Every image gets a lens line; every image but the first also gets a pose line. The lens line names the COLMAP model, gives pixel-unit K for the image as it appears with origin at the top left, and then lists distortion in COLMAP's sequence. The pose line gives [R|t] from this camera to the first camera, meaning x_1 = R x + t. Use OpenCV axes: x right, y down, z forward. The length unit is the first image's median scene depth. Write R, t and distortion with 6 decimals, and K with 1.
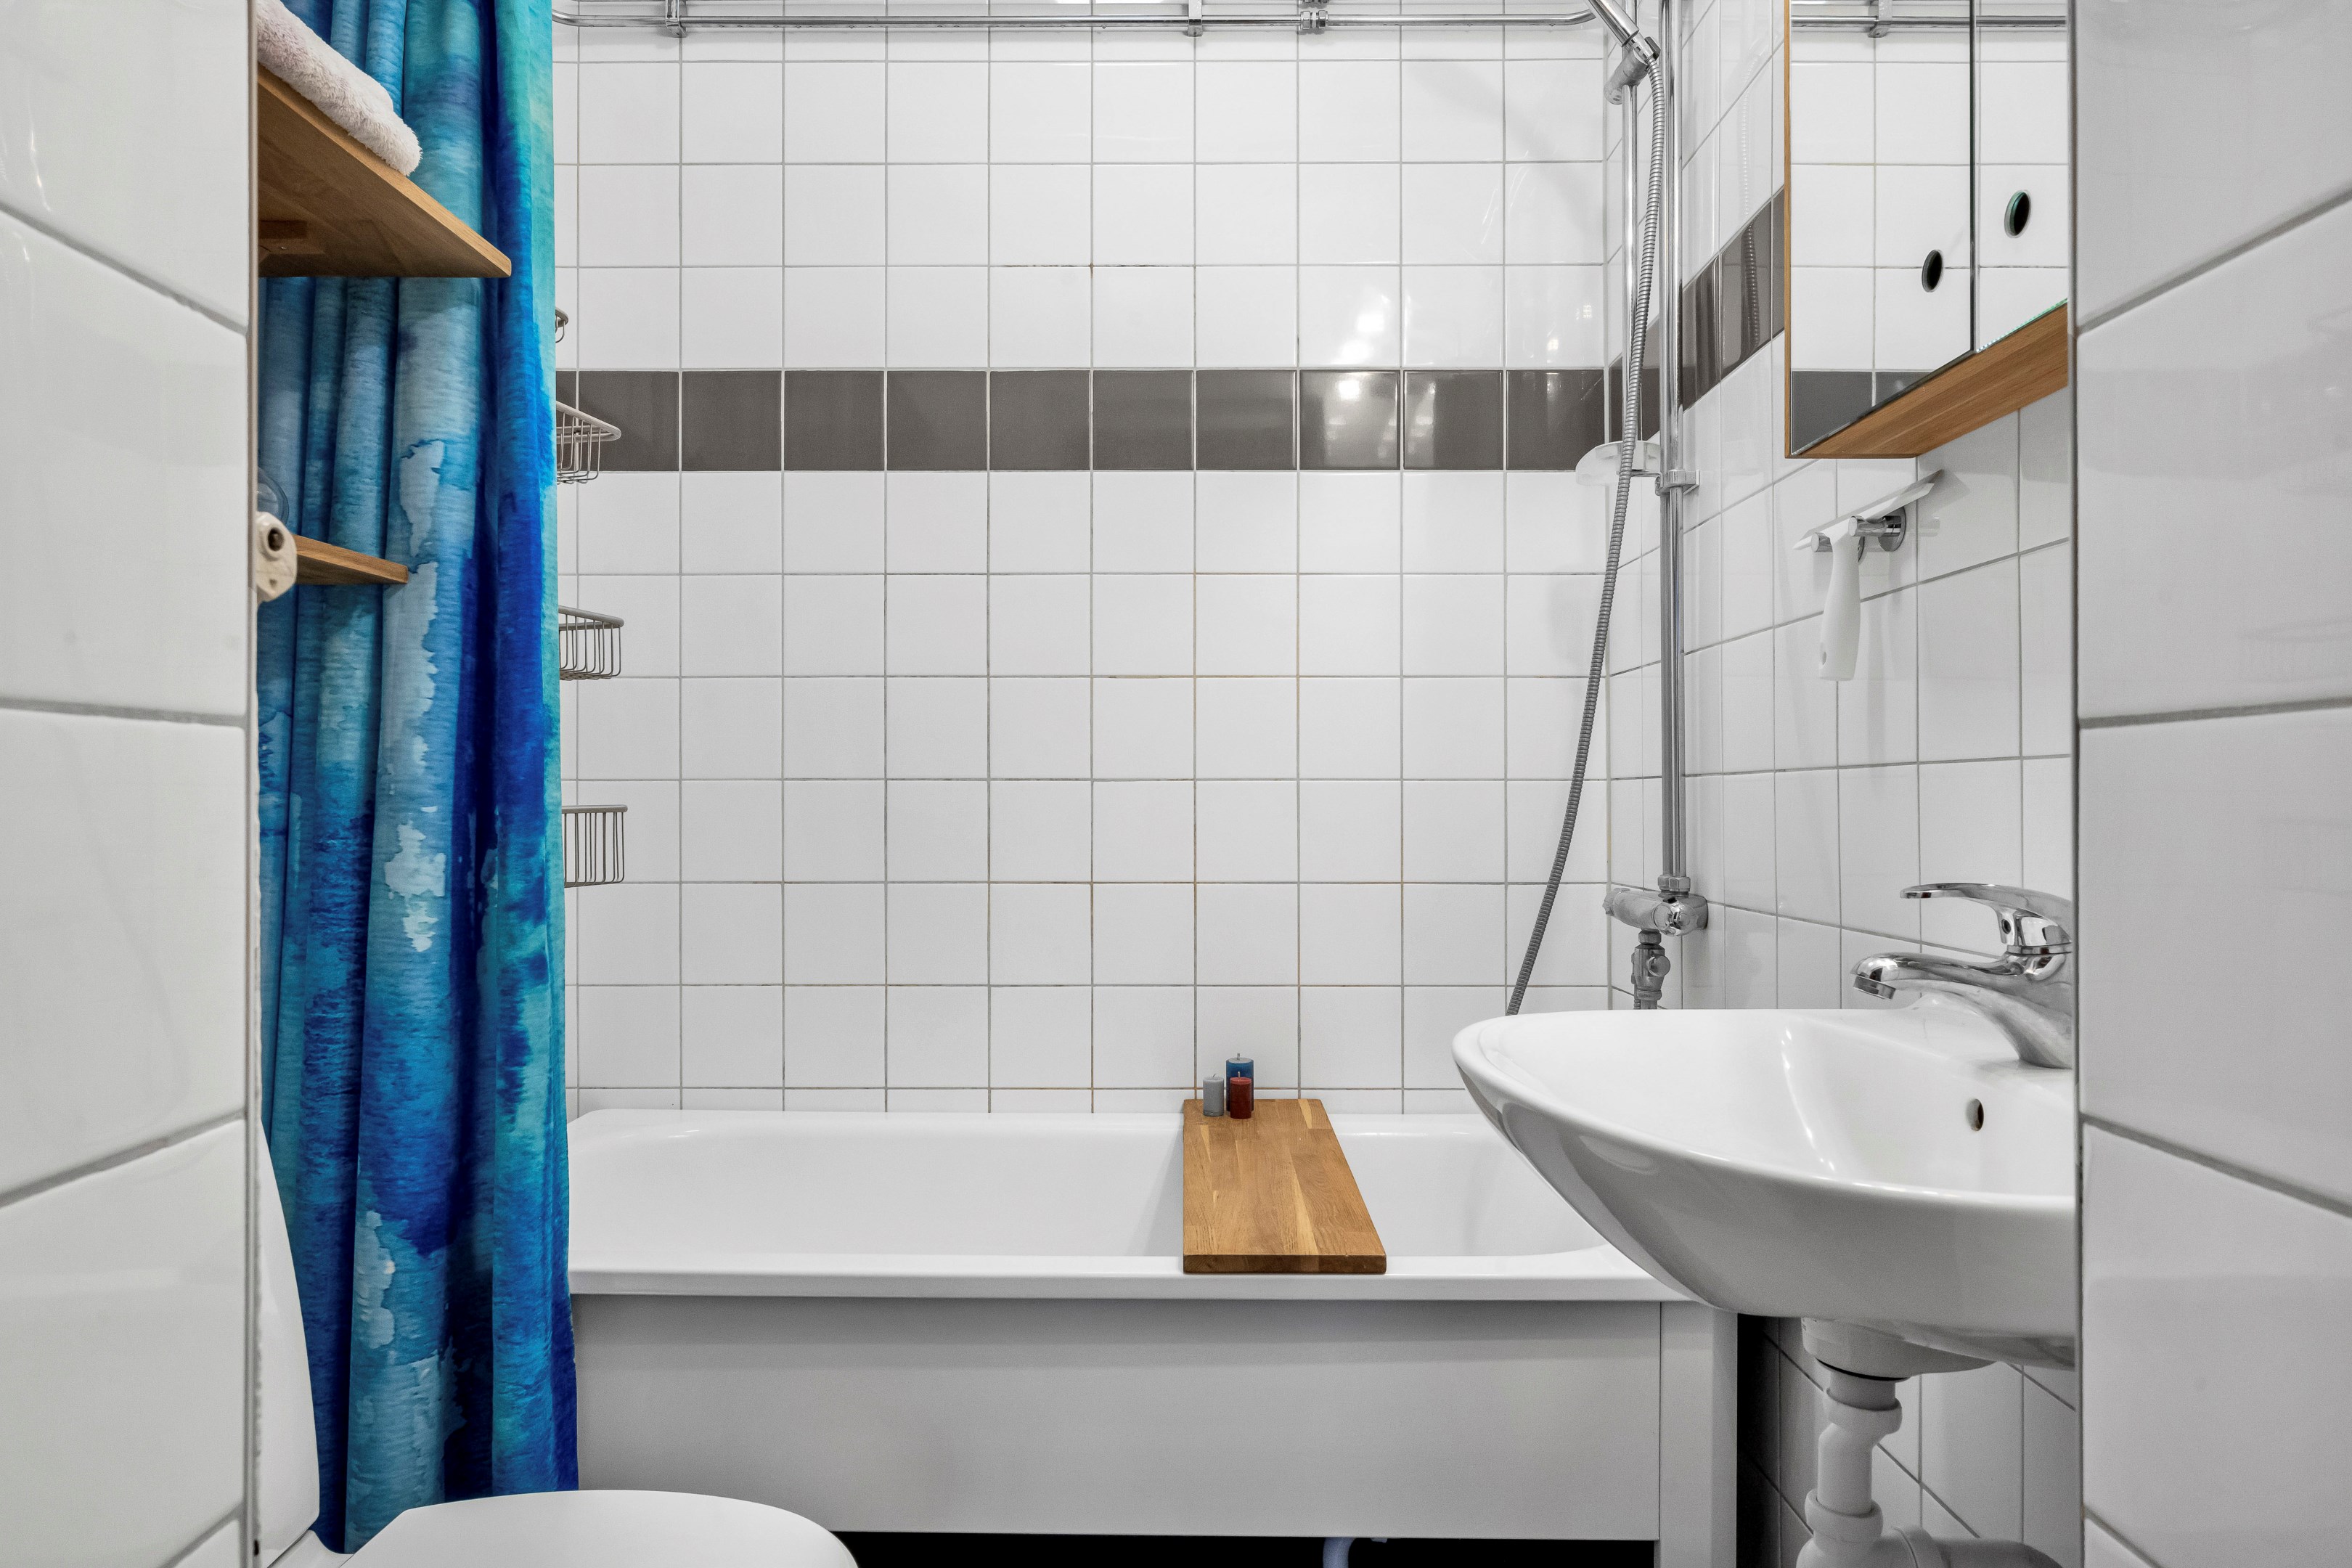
lens RADIAL K [[1457.5, 0, 1186.4], [0, 1457.5, 777.1], [0, 0, 1]] dist [-0.004675, -0.002926]
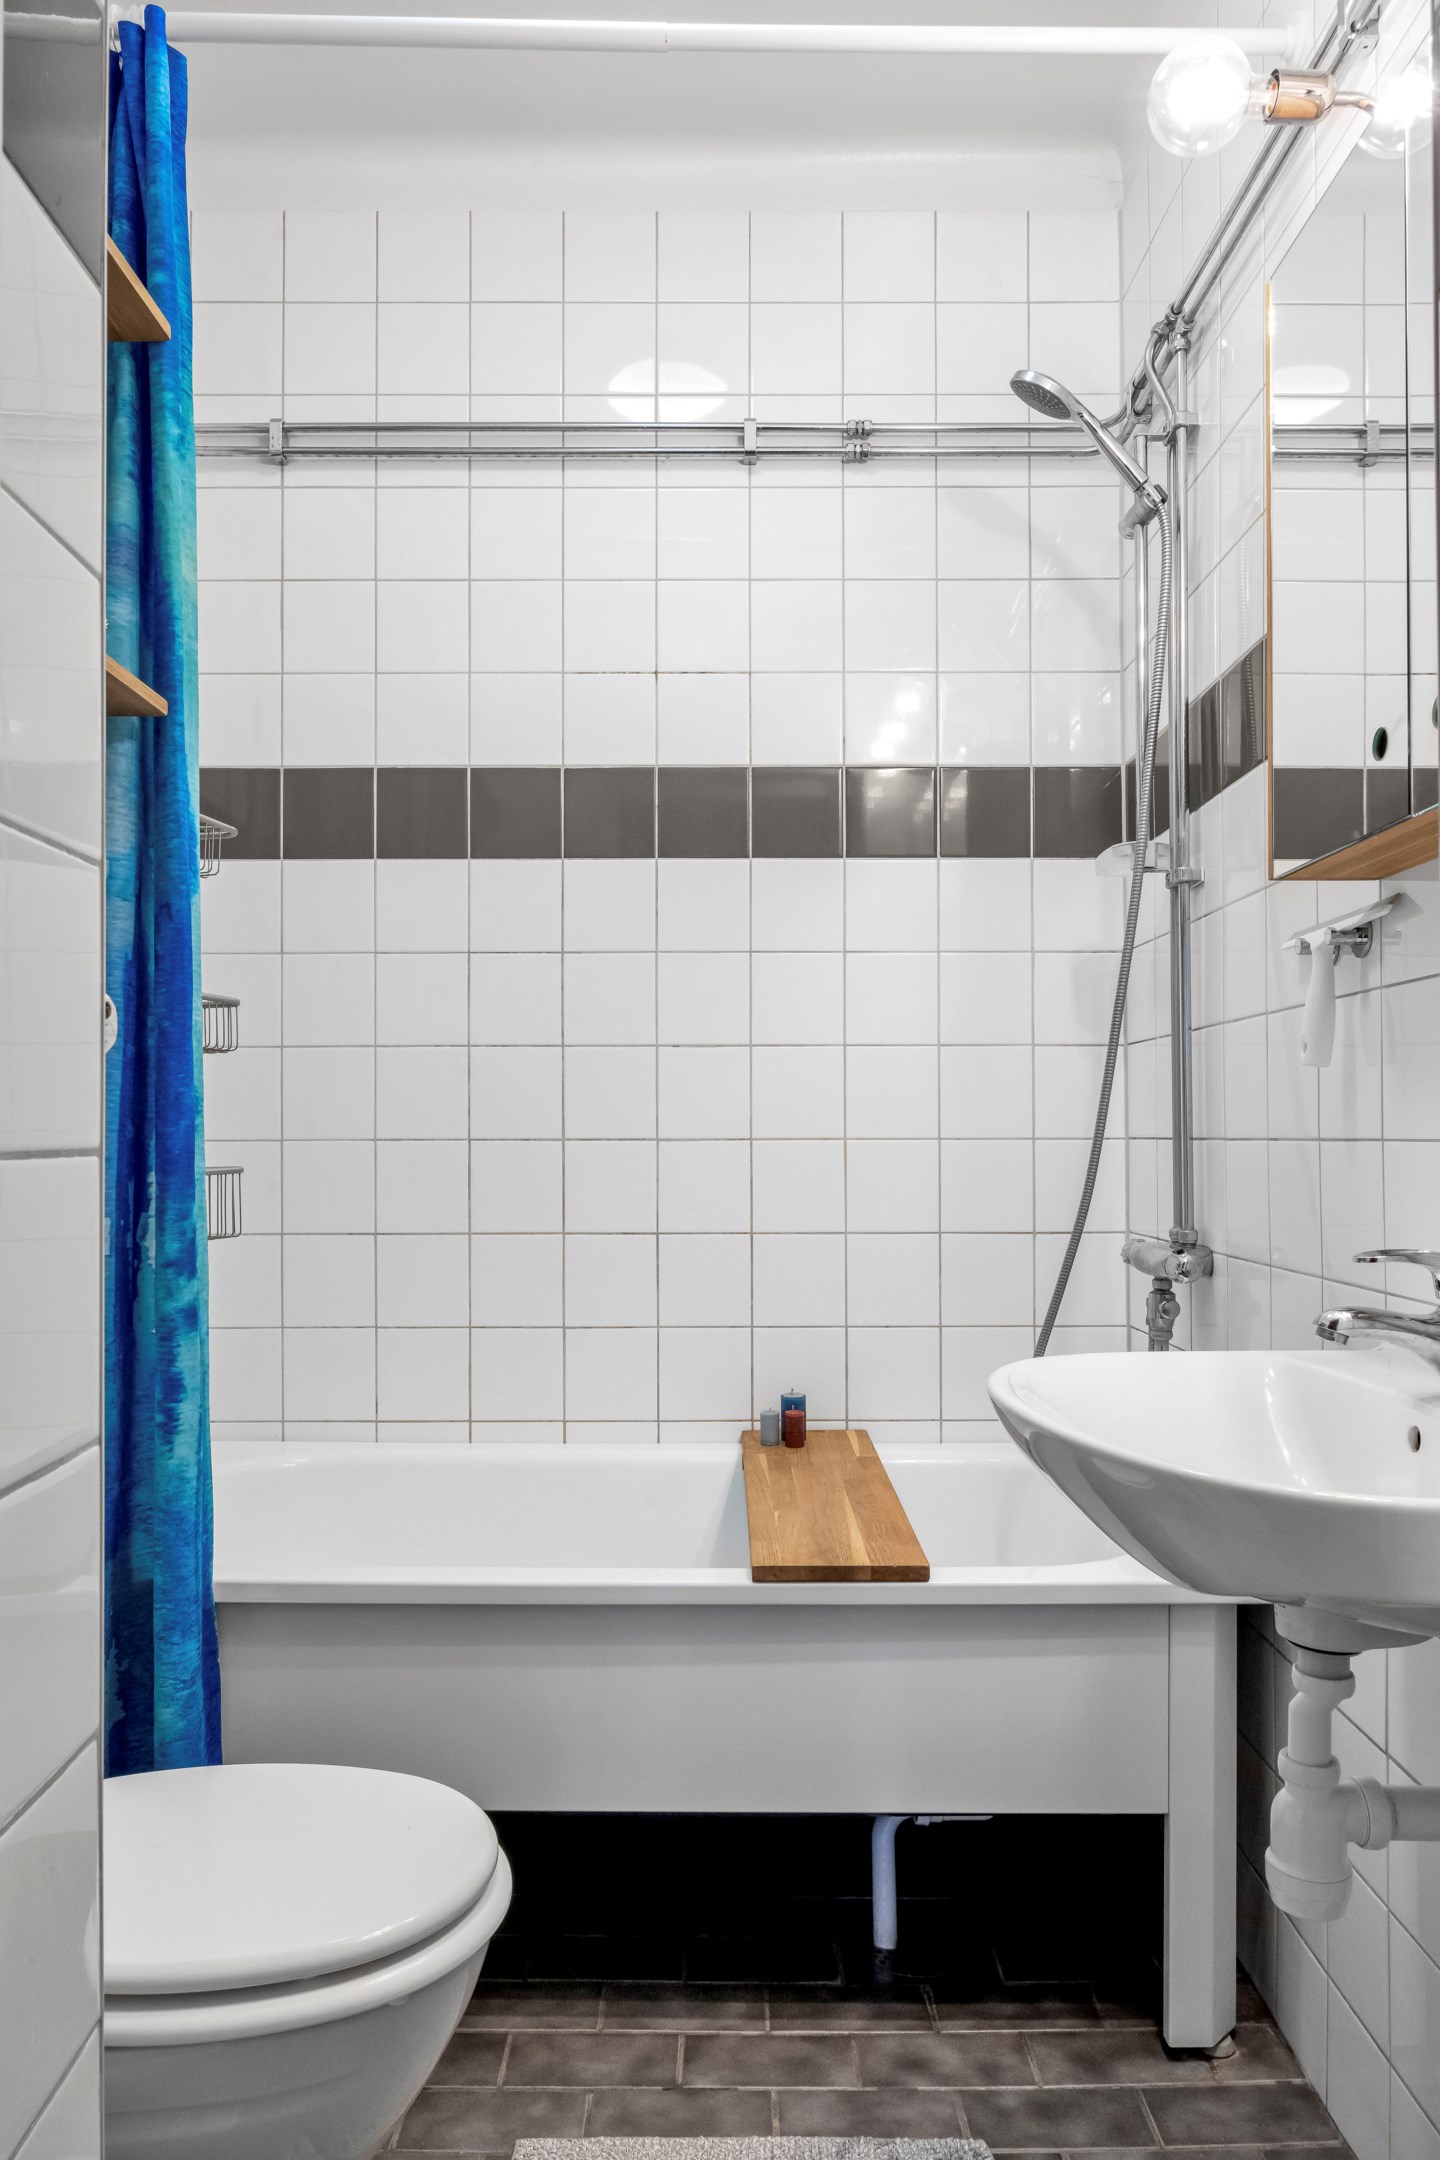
lens RADIAL K [[1488.8, 0, 720.8], [0, 1488.8, 1095.5], [0, 0, 1]] dist [-0.012131, 0.001853]
pose [[0.999974, -0.002134, 0.006826, -0.028712], [0.002168, 0.999985, -0.005012, -0.029965], [-0.006815, 0.005027, 0.999964, -0.142541]]
